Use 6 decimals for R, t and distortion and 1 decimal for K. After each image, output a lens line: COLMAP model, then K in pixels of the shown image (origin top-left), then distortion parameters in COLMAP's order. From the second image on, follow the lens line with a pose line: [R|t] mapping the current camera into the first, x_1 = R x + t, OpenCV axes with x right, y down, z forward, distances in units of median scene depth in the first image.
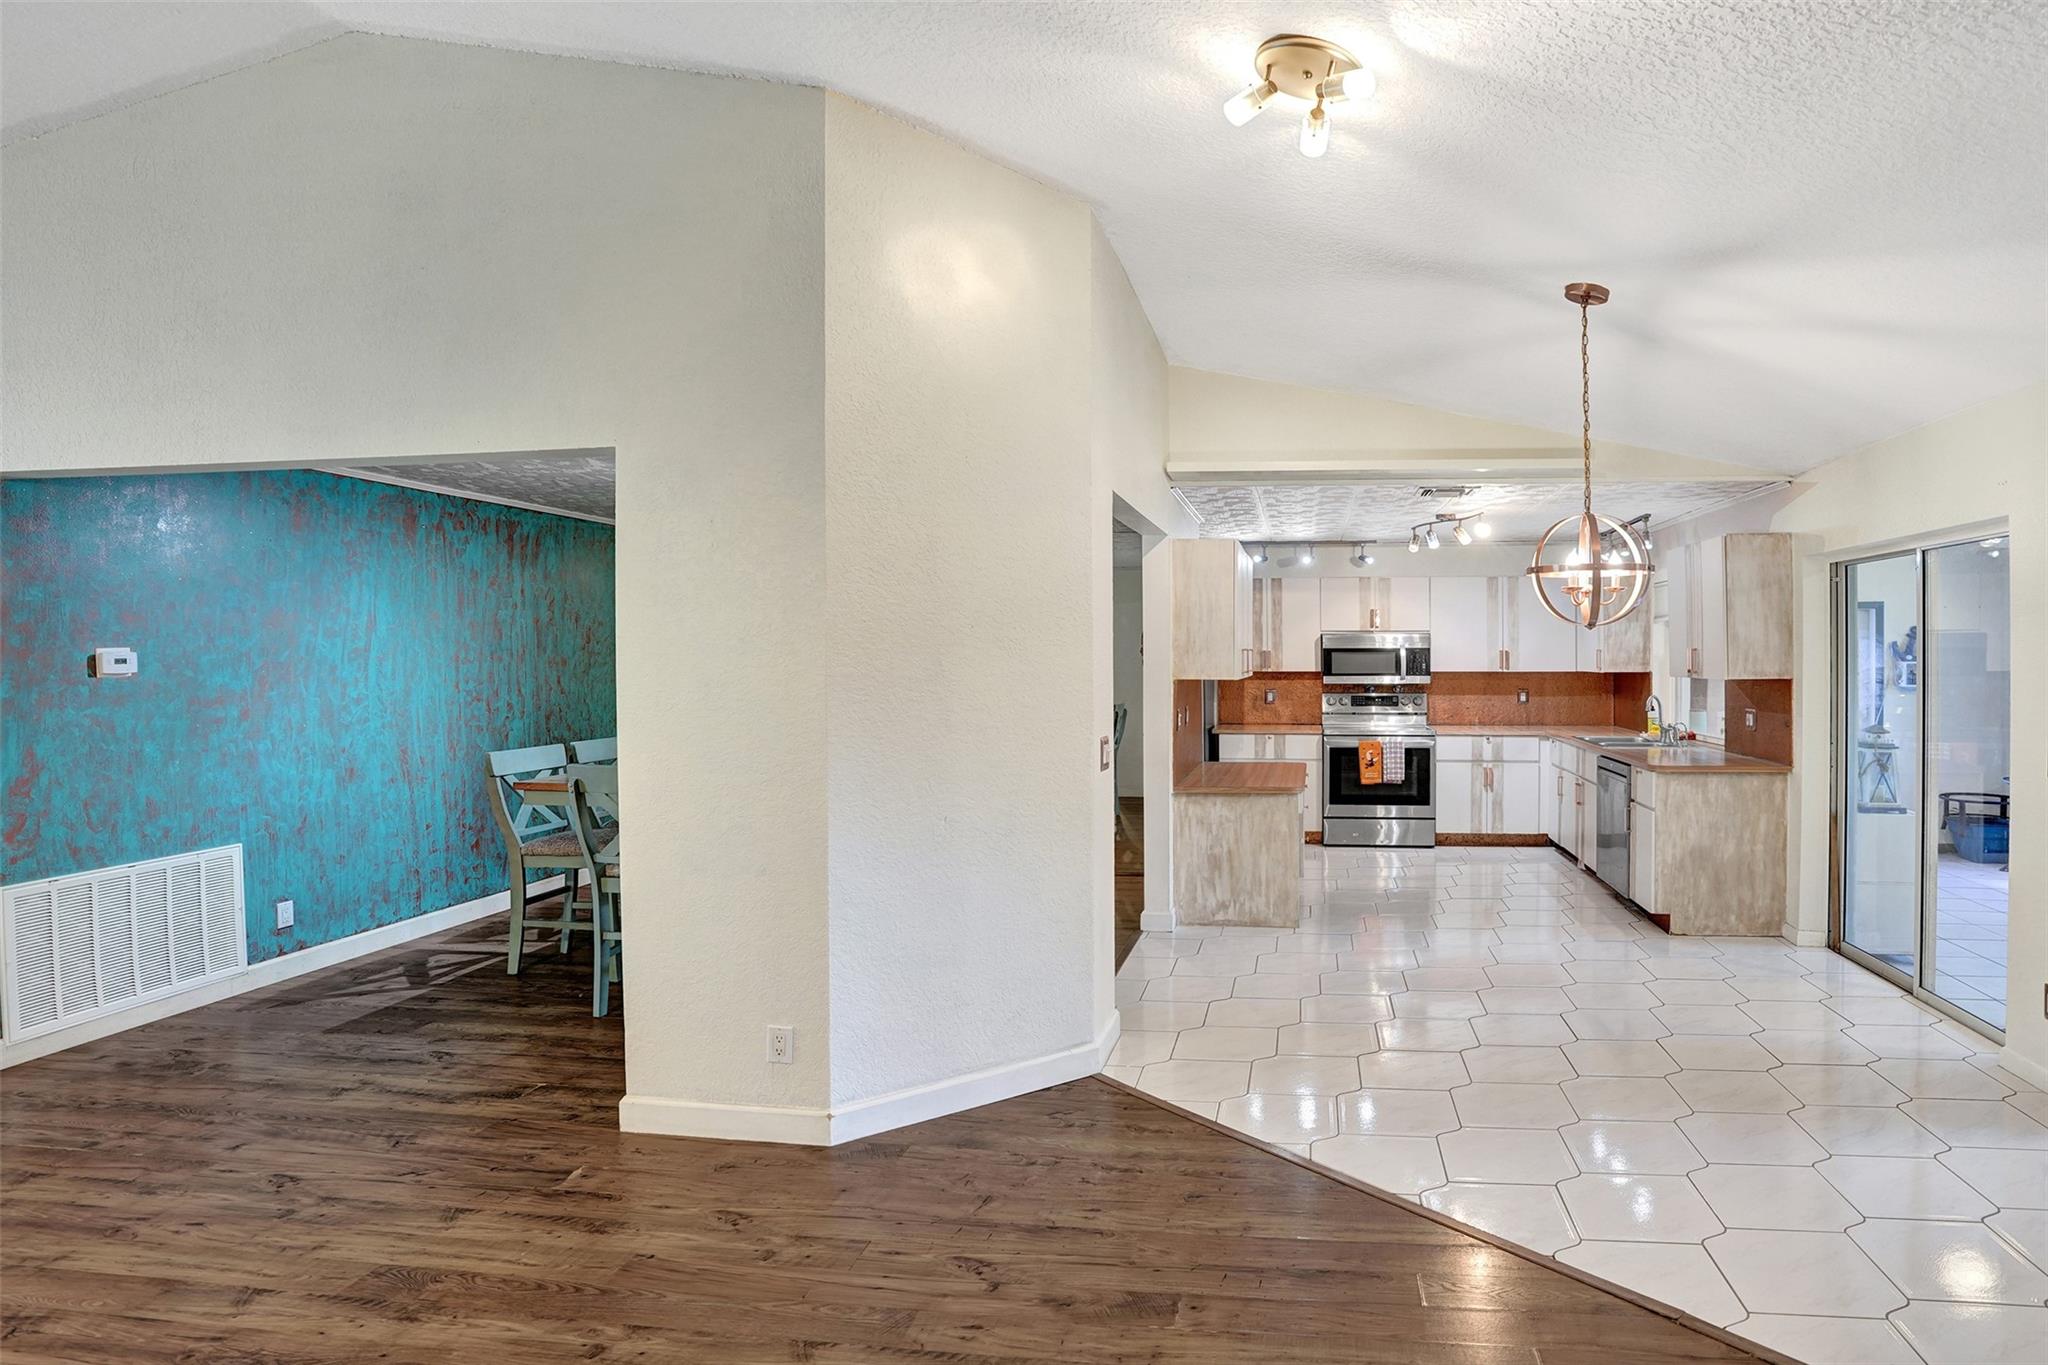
lens RADIAL K [[1138.5, 0, 1224.5], [0, 1138.5, 667.3], [0, 0, 1]] dist [-0.060851, 0.018449]
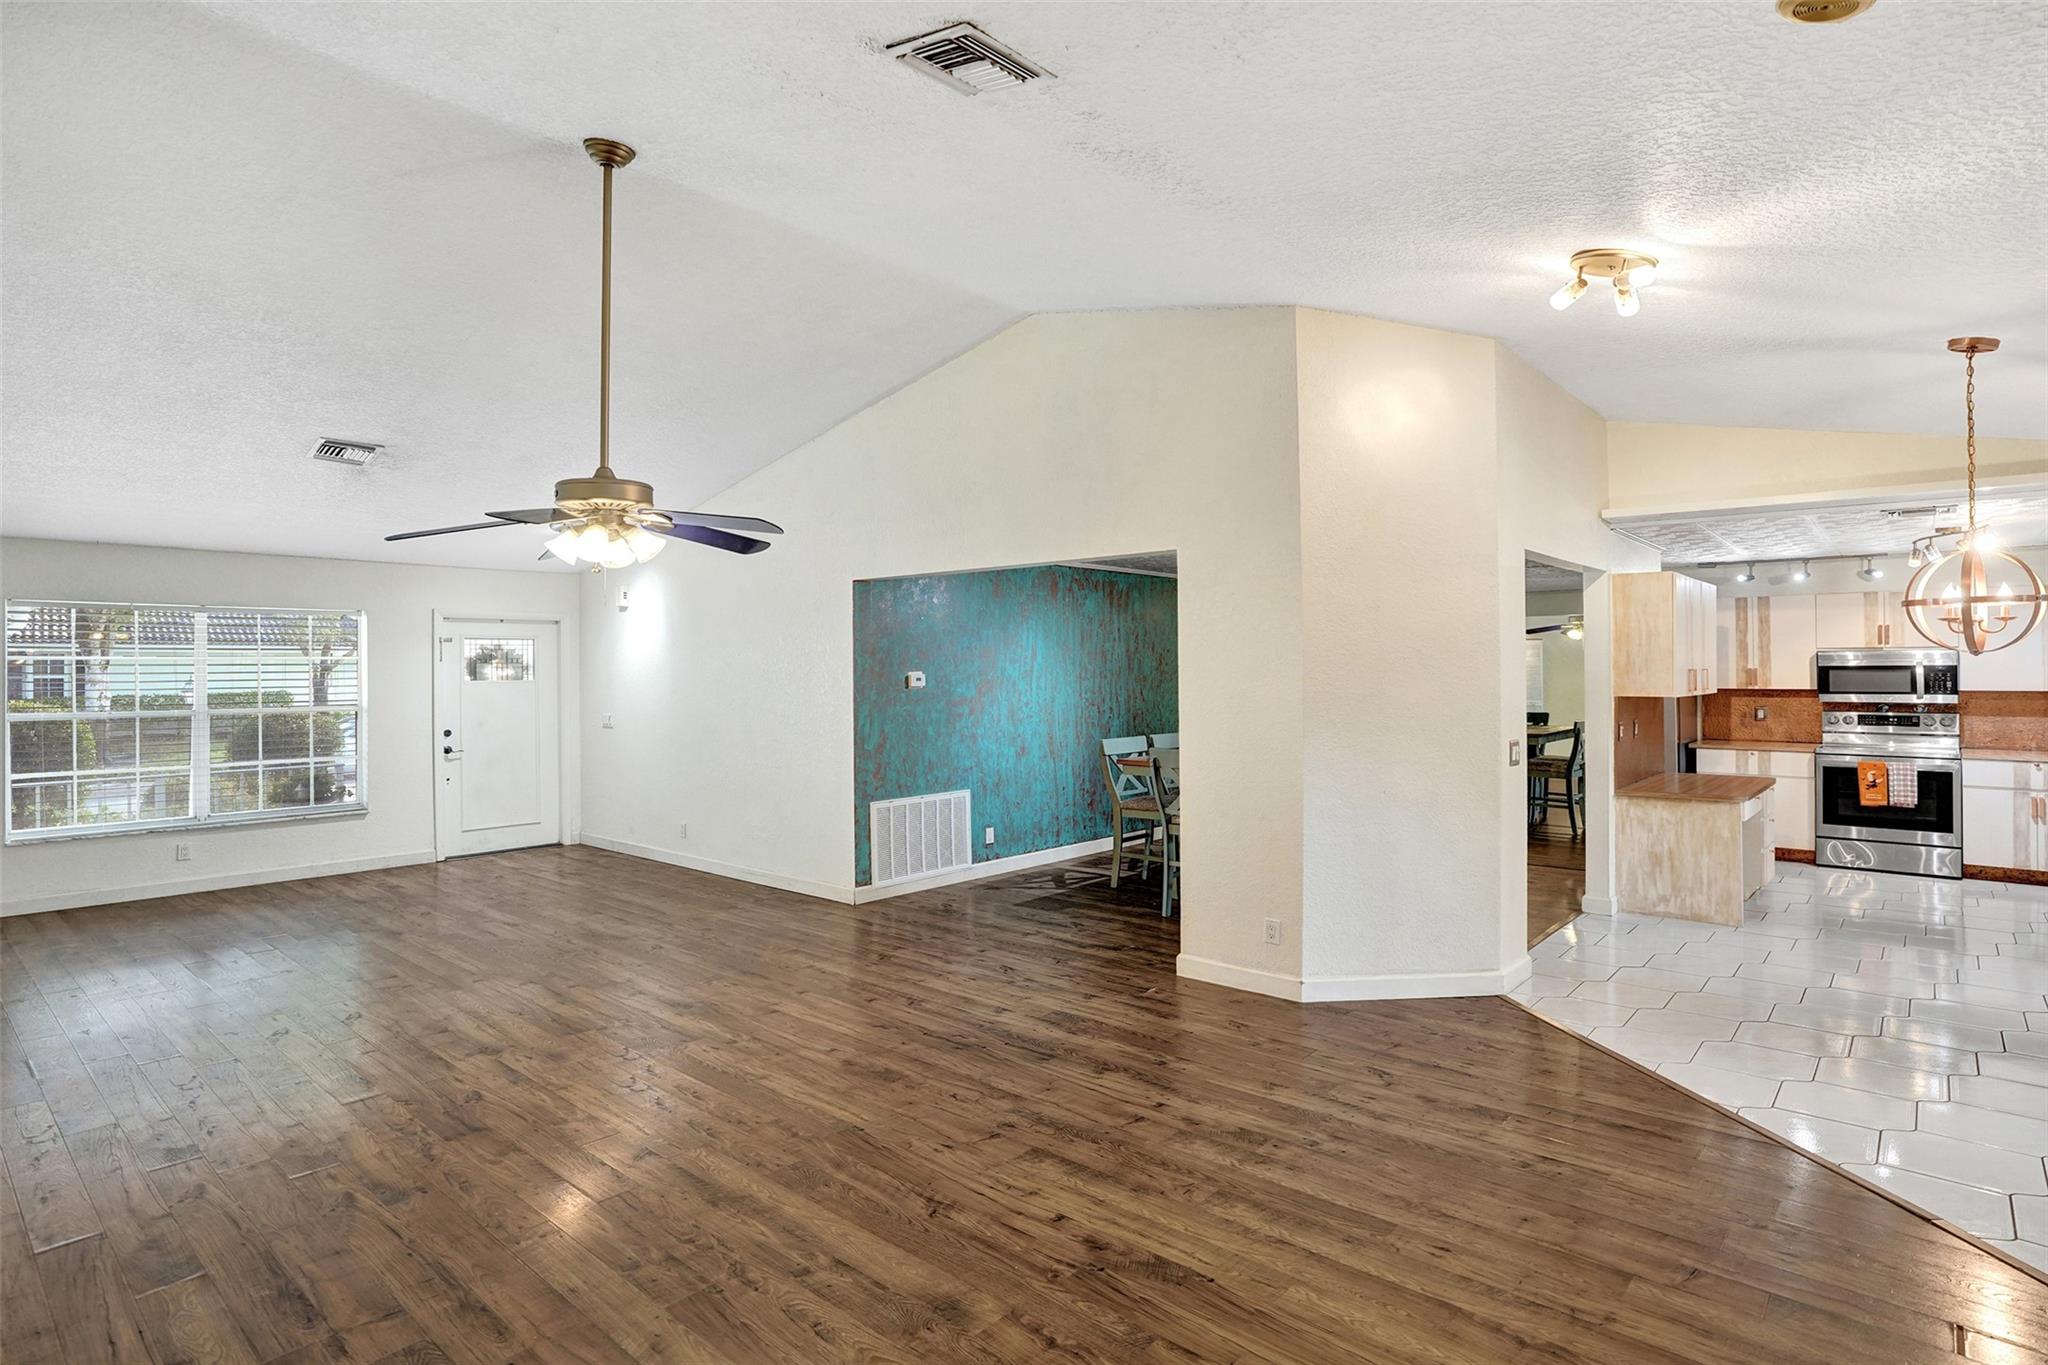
lens RADIAL K [[1081.1, 0, 1030.5], [0, 1081.1, 664.9], [0, 0, 1]] dist [-0.053574, 0.028794]
pose [[0.805327, -0.005069, -0.592809, 0.125798], [-0.002976, 0.999916, -0.012593, -0.005985], [0.592823, 0.011905, 0.805245, -0.229639]]
